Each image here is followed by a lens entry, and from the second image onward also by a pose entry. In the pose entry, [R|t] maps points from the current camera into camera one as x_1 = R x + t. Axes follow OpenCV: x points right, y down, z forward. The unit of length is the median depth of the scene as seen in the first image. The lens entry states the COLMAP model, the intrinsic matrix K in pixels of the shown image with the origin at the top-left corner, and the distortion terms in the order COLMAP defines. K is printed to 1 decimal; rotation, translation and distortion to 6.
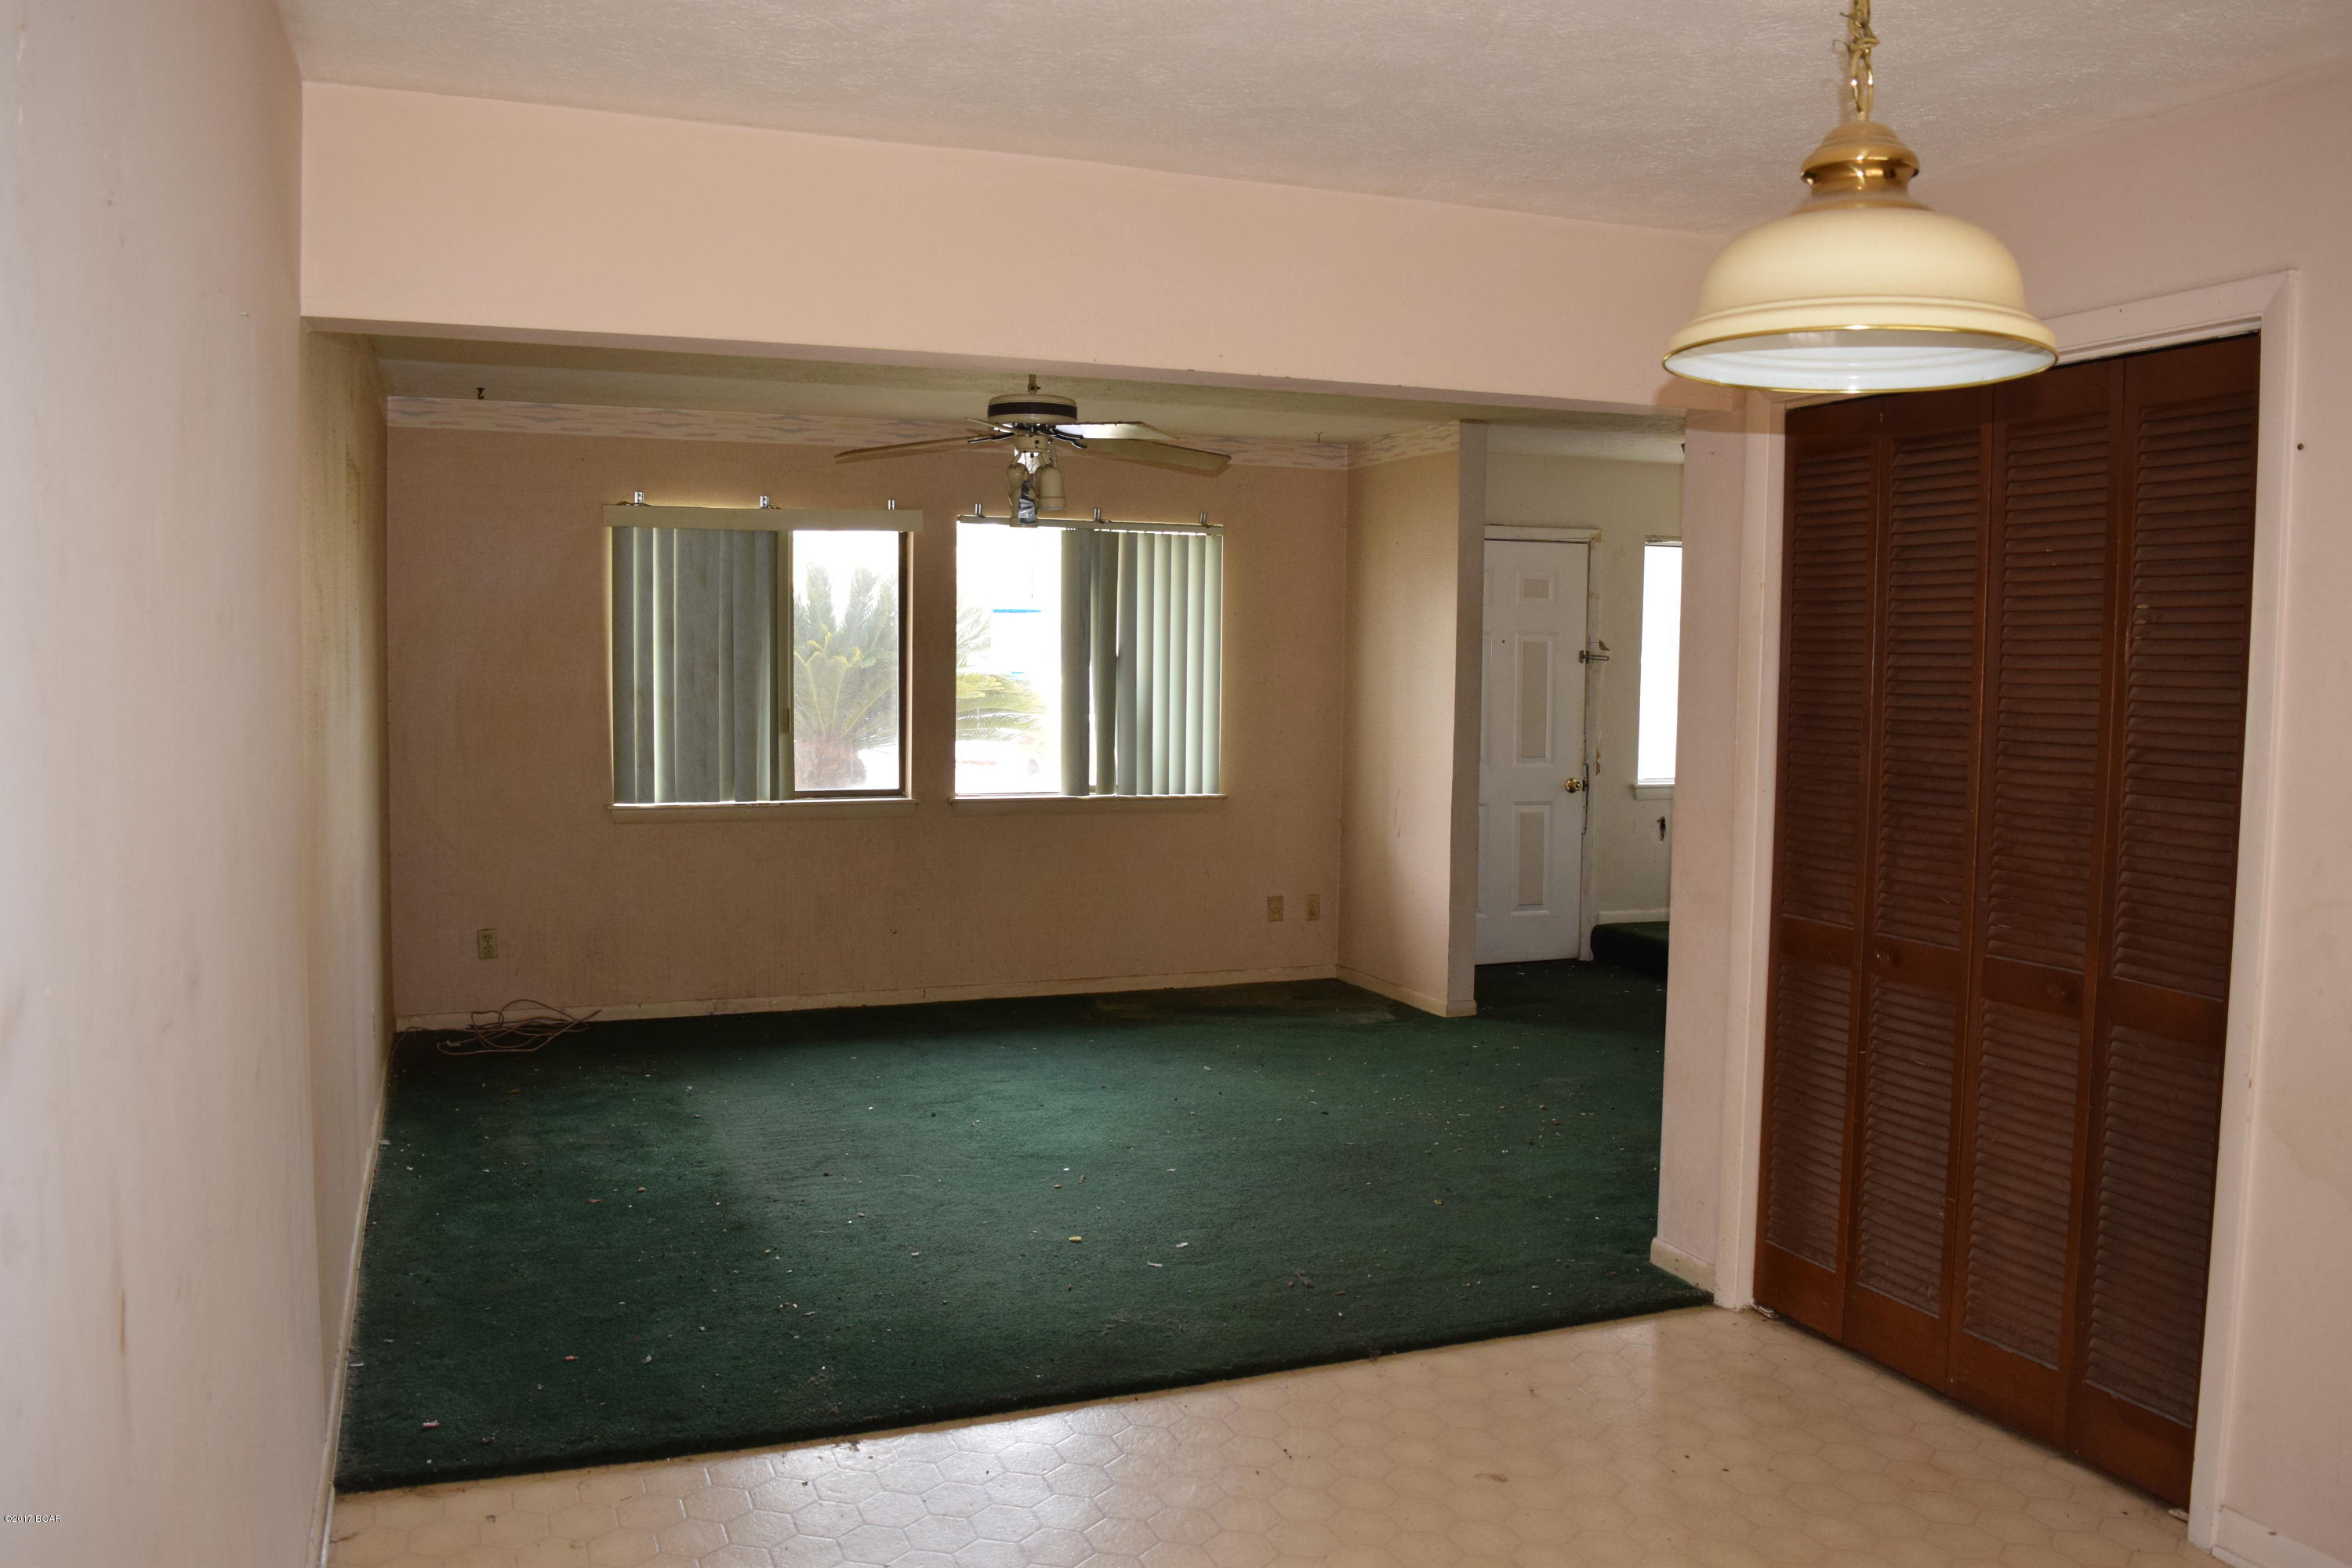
lens RADIAL K [[1860.3, 0, 1180.5], [0, 1860.3, 773.9], [0, 0, 1]] dist [-0.095716, 0.027430]
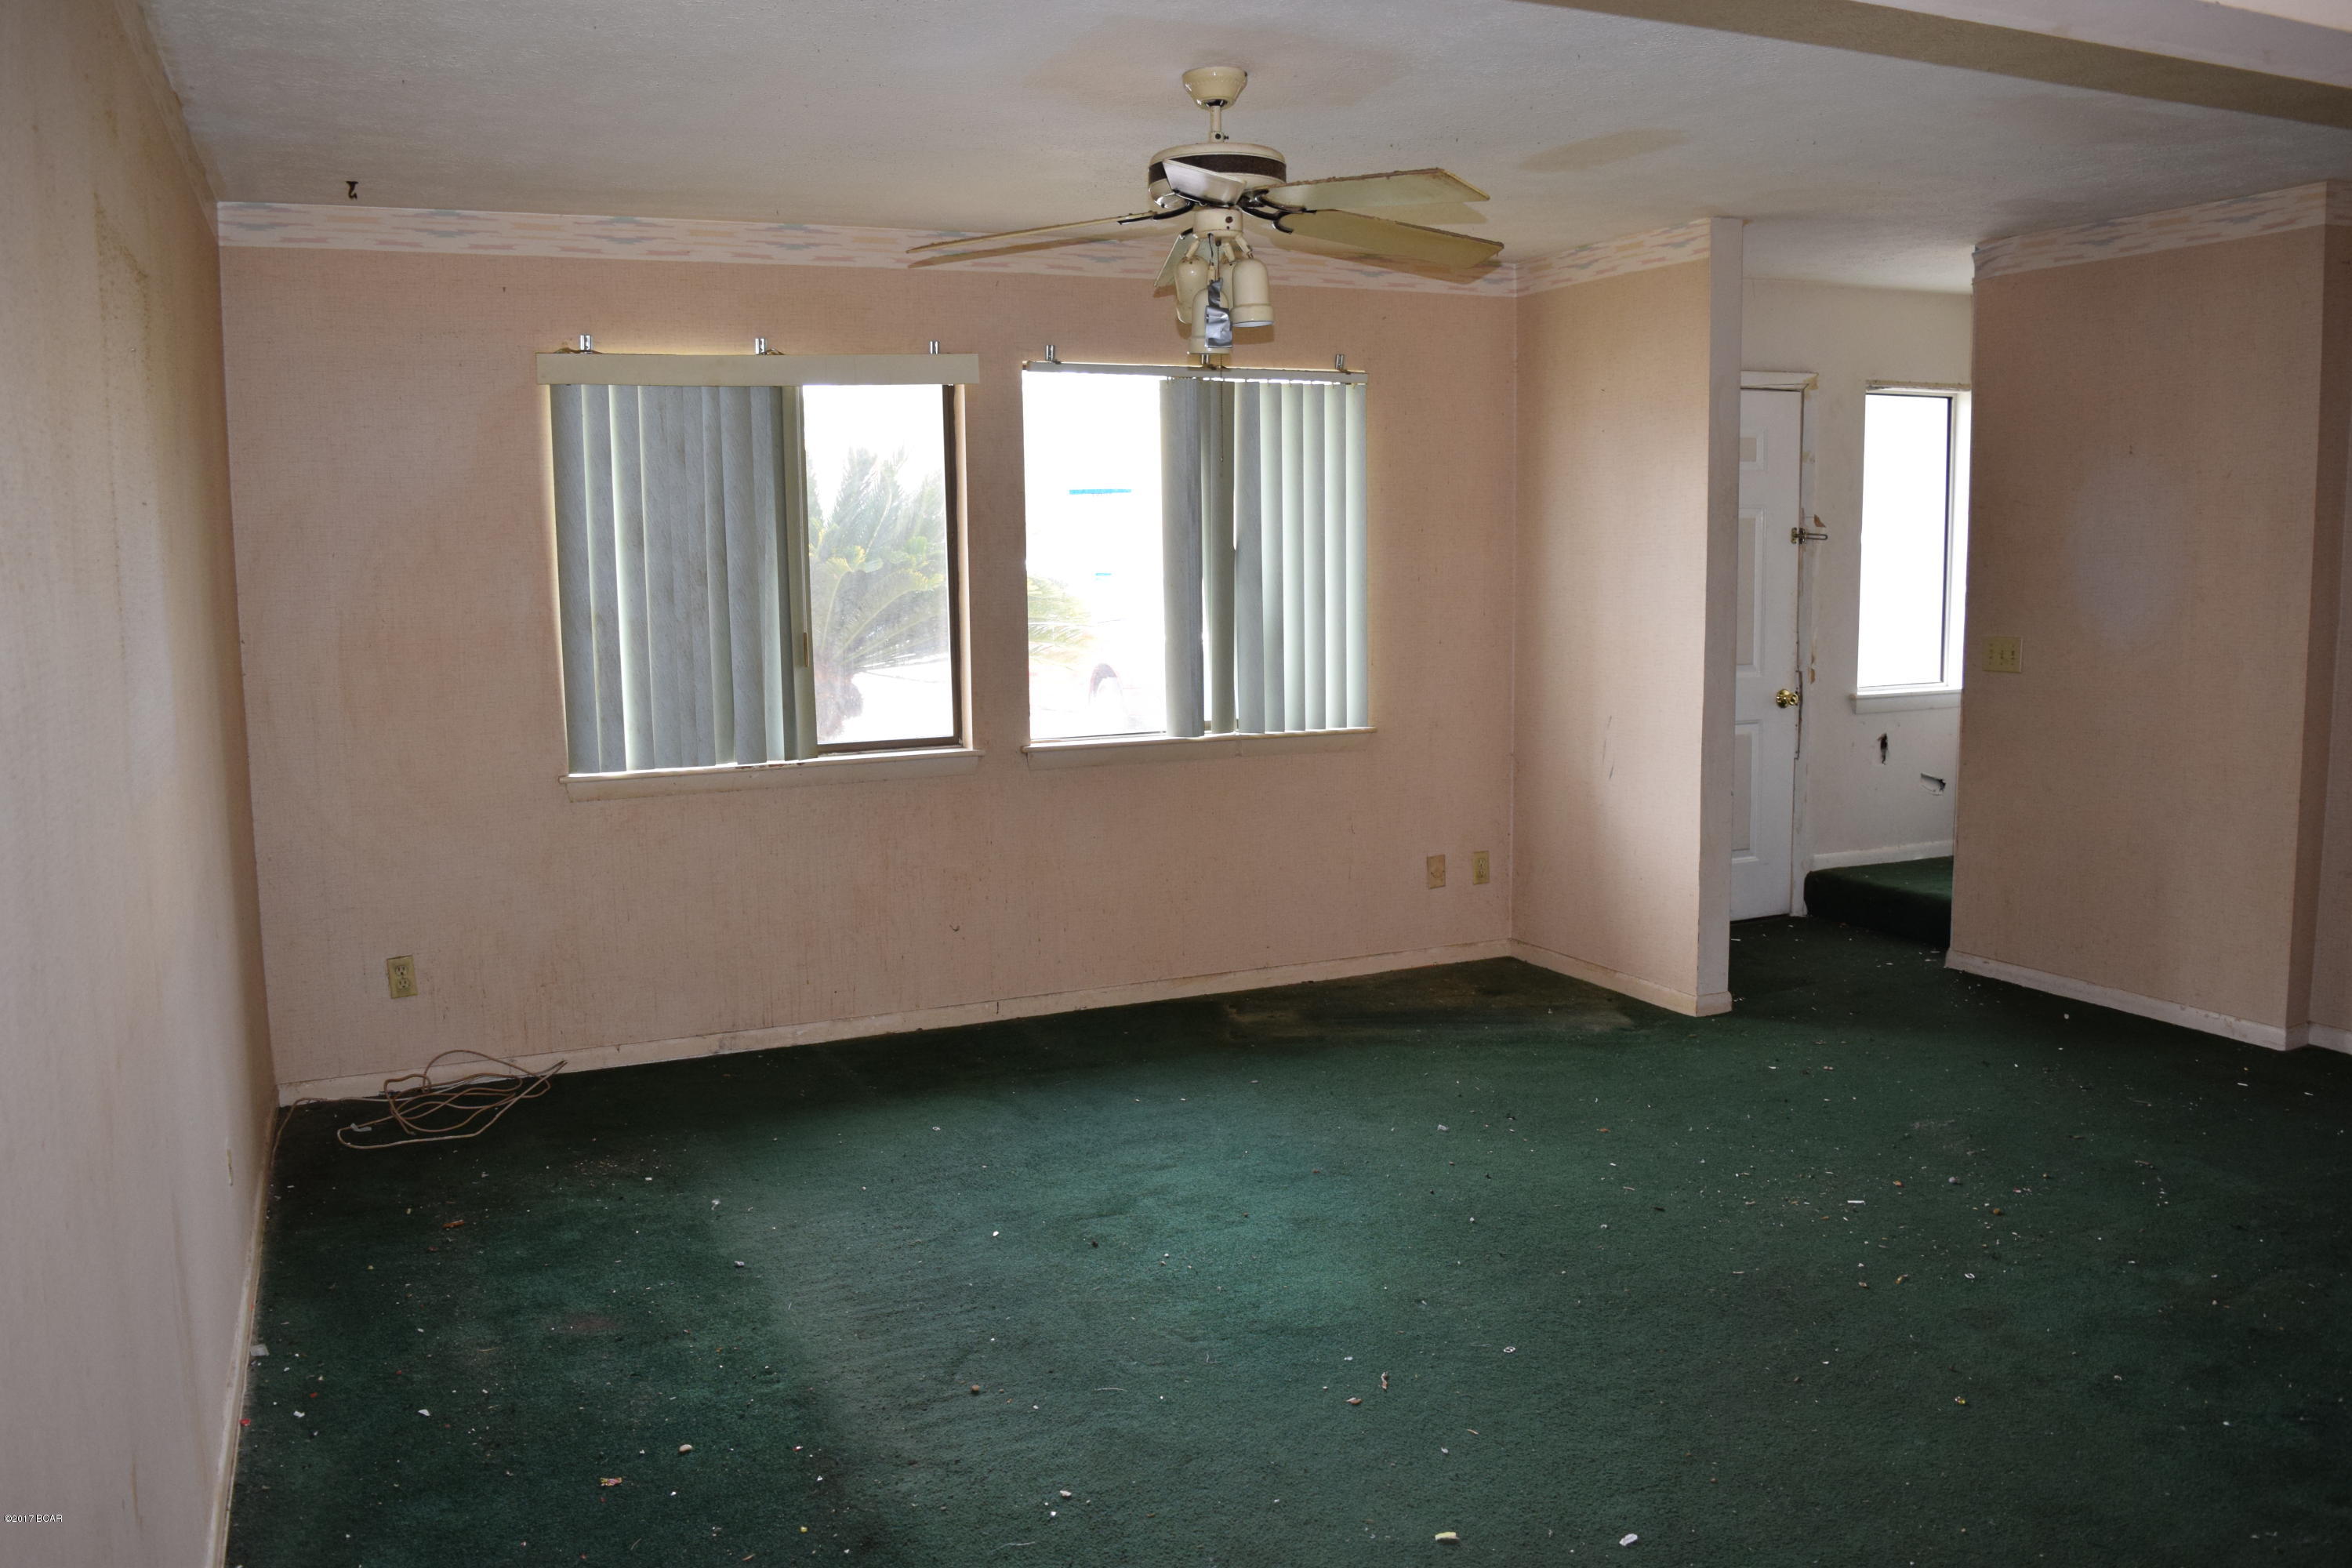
lens RADIAL K [[1860.3, 0, 1180.5], [0, 1860.3, 773.9], [0, 0, 1]] dist [-0.095716, 0.027430]
pose [[0.998469, -0.031619, 0.045377, -0.100315], [0.028886, 0.997800, 0.059664, -0.019385], [-0.047164, -0.058262, 0.997187, 0.268651]]
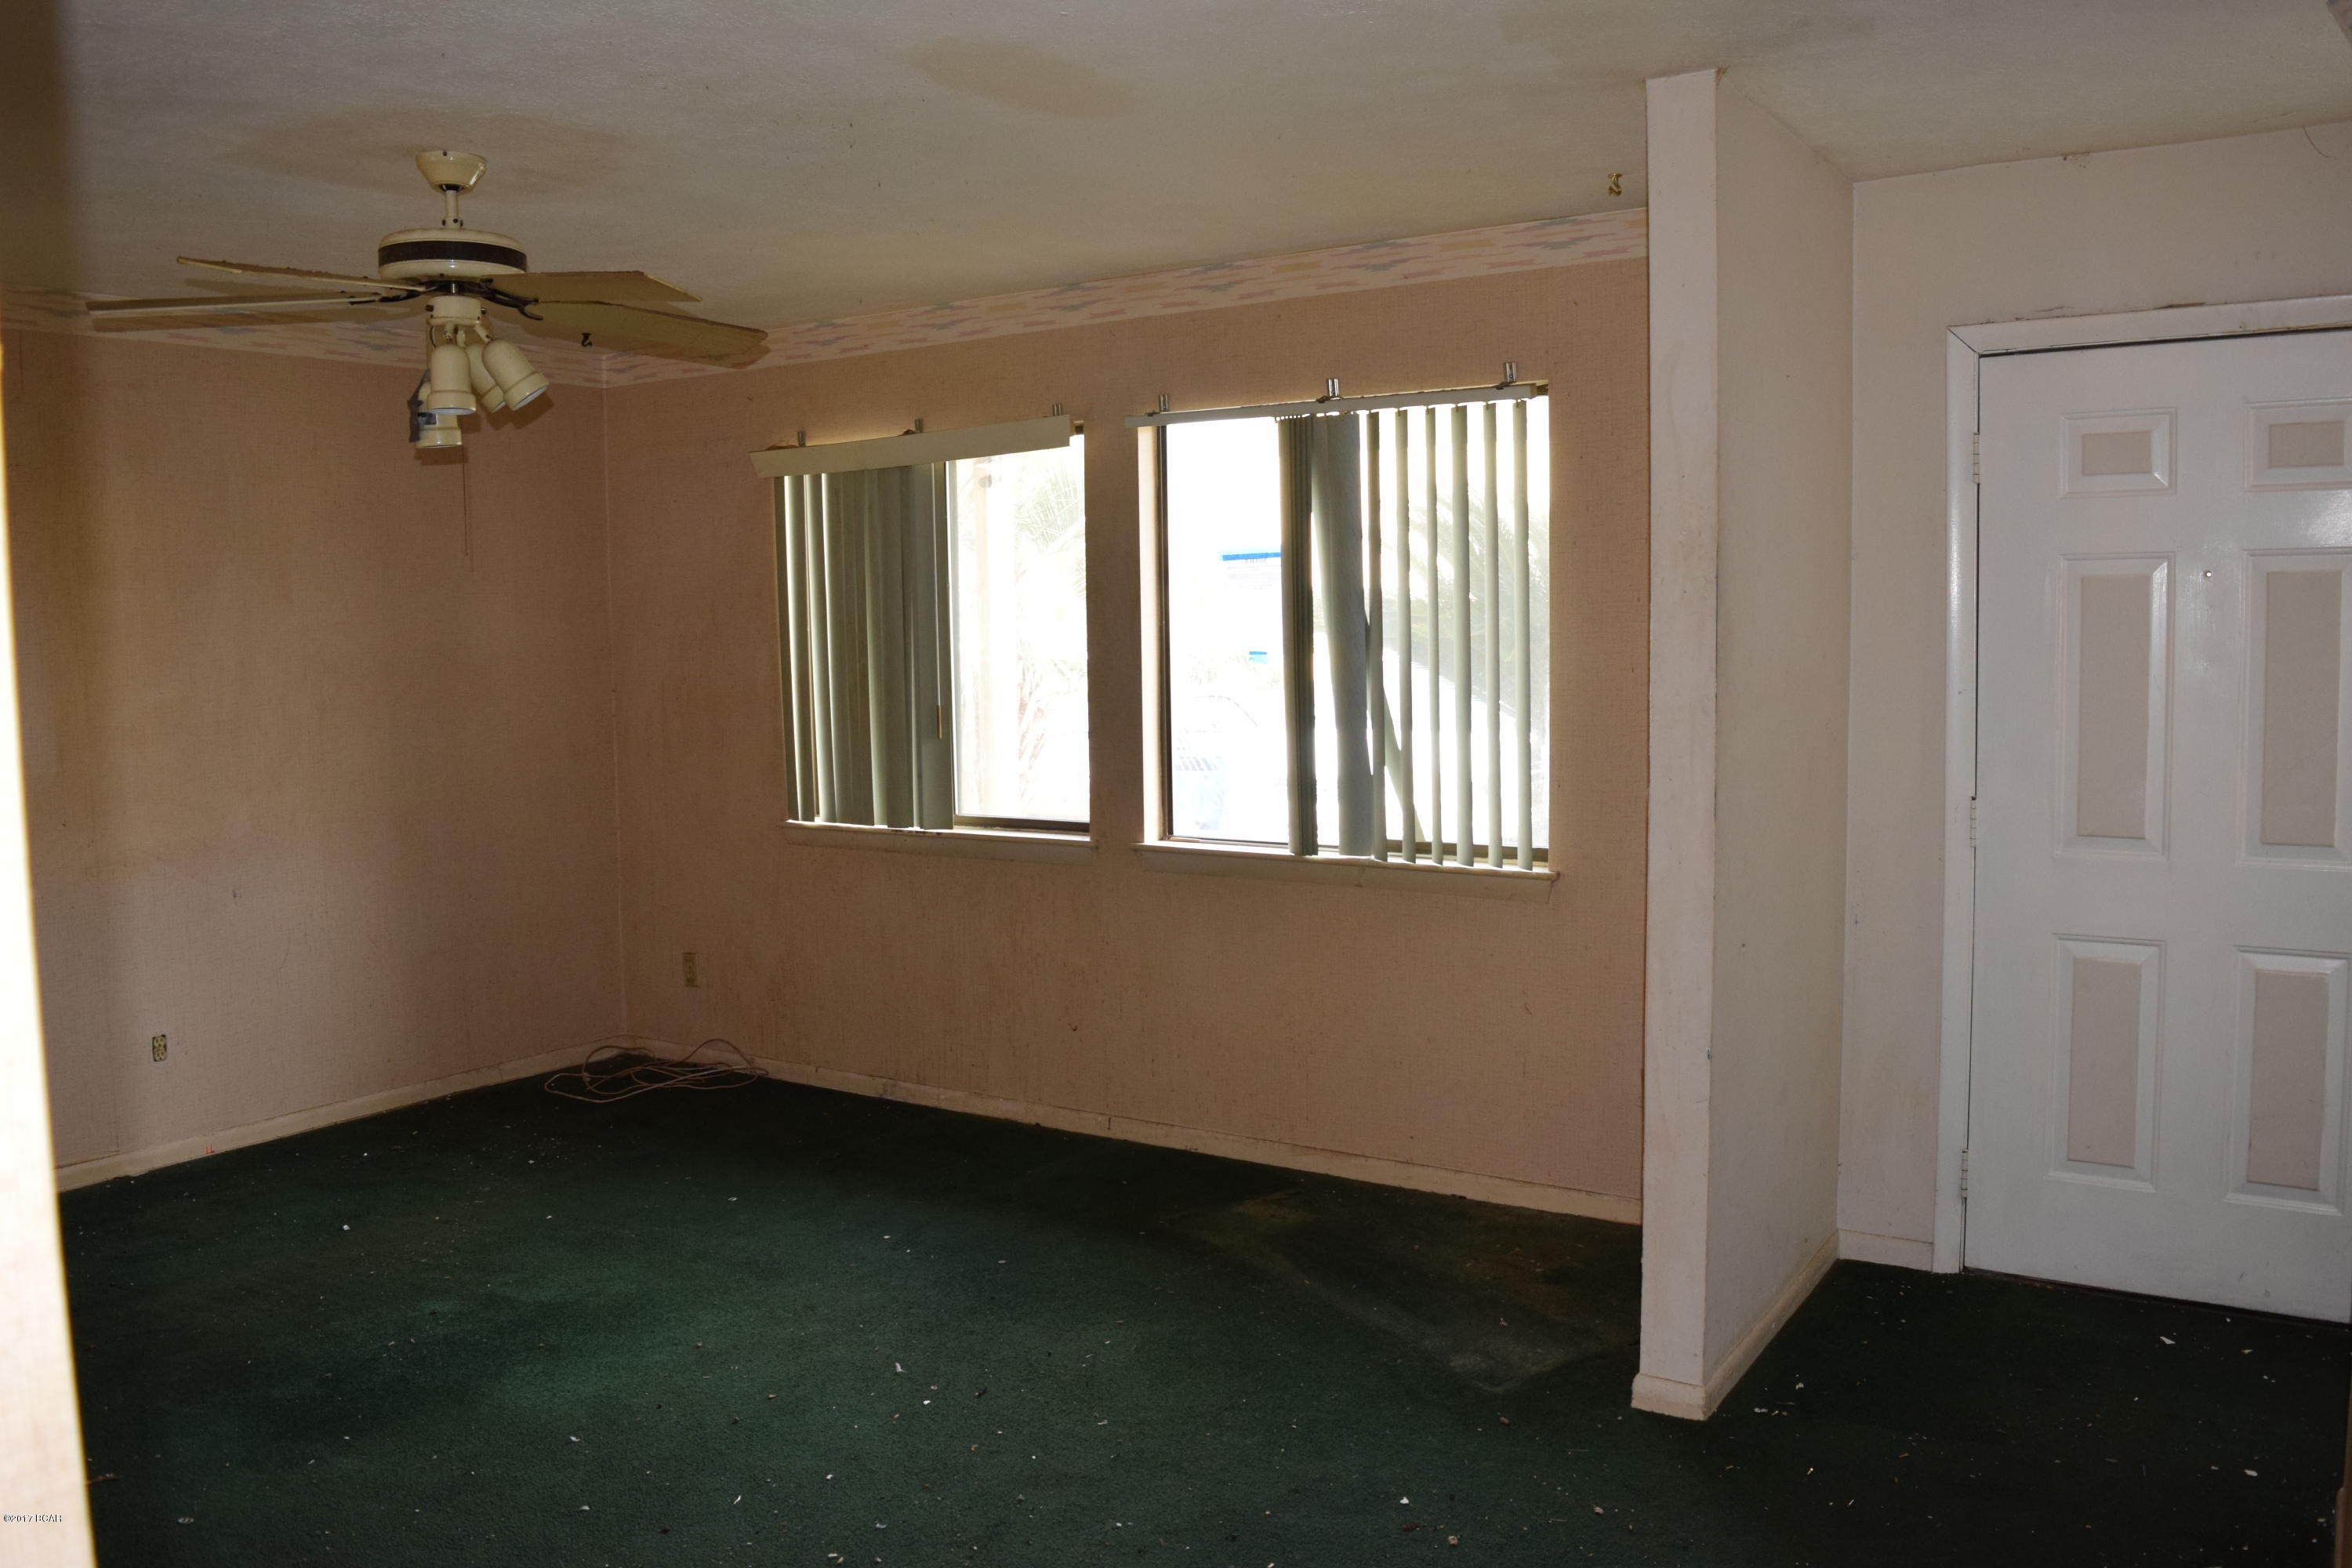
lens RADIAL K [[1860.3, 0, 1180.5], [0, 1860.3, 773.9], [0, 0, 1]] dist [-0.095716, 0.027430]
pose [[0.574788, 0.049732, -0.816790, 0.451221], [-0.030282, 0.998761, 0.039502, -0.040359], [0.817742, 0.002028, 0.575581, 0.659770]]
